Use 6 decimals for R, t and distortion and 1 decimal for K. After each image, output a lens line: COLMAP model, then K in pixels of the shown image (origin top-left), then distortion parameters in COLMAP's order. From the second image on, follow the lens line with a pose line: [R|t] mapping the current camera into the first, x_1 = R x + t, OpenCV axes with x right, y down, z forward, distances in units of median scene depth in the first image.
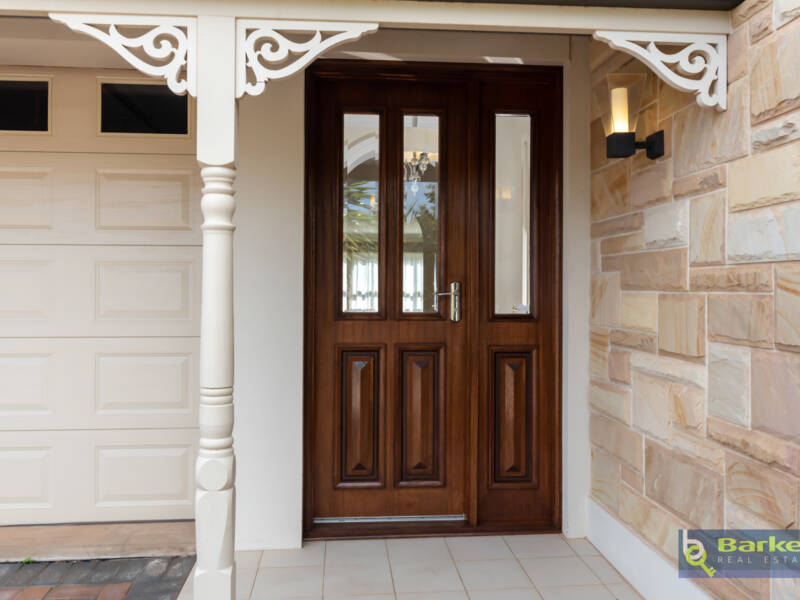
lens RADIAL K [[672.4, 0, 398.1], [0, 672.4, 288.3], [0, 0, 1]] dist [0.006339, 0.005077]
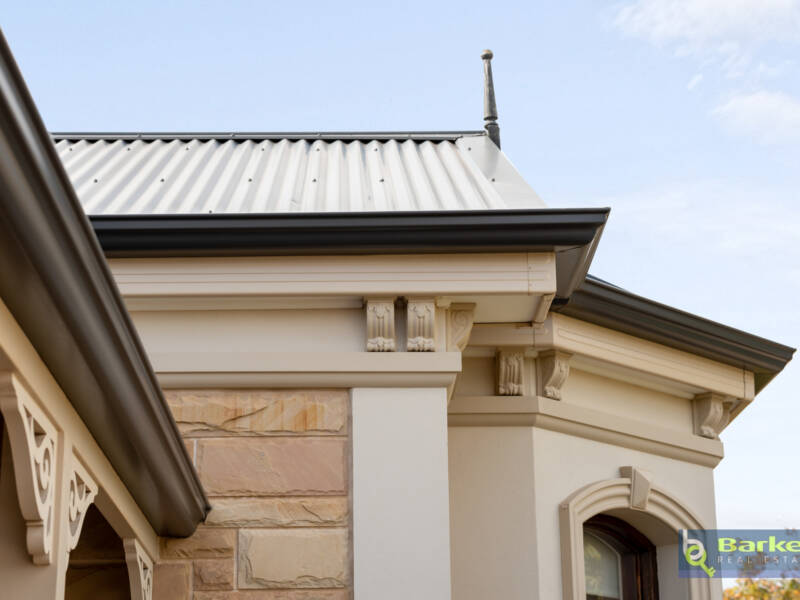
lens RADIAL K [[1738.7, 0, 400.0], [0, 1738.7, 300.0], [0, 0, 1]] dist [0.186206, 0.005409]
pose [[0.044753, 0.282584, 0.958198, -1.655714], [0.011815, 0.958942, -0.283356, -0.065129], [-0.998928, 0.024002, 0.039576, 0.583493]]
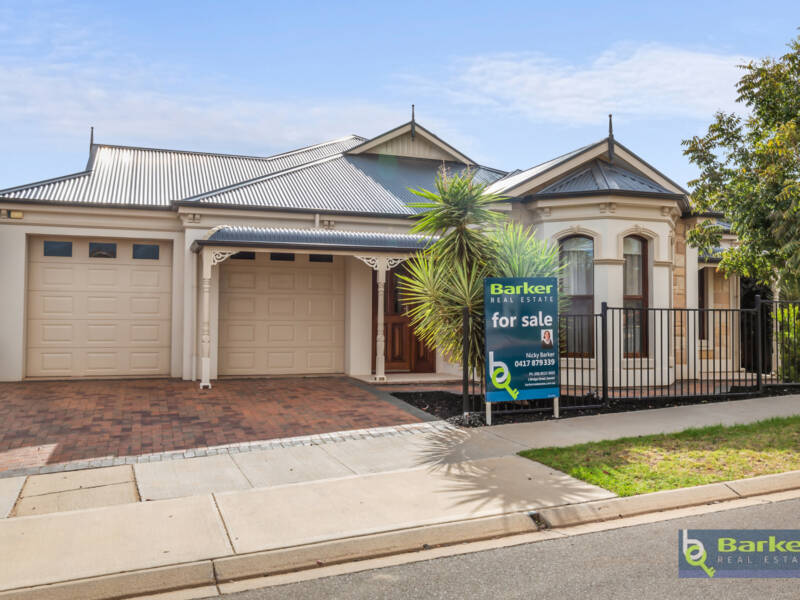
lens RADIAL K [[666.0, 0, 400.0], [0, 666.0, 300.0], [0, 0, 1]] dist [-0.000234, -0.000057]
pose [[0.965997, 0.012512, 0.258251, -1.420570], [-0.003583, 0.999380, -0.035014, 0.135687], [-0.258529, 0.032898, 0.965443, -3.982201]]
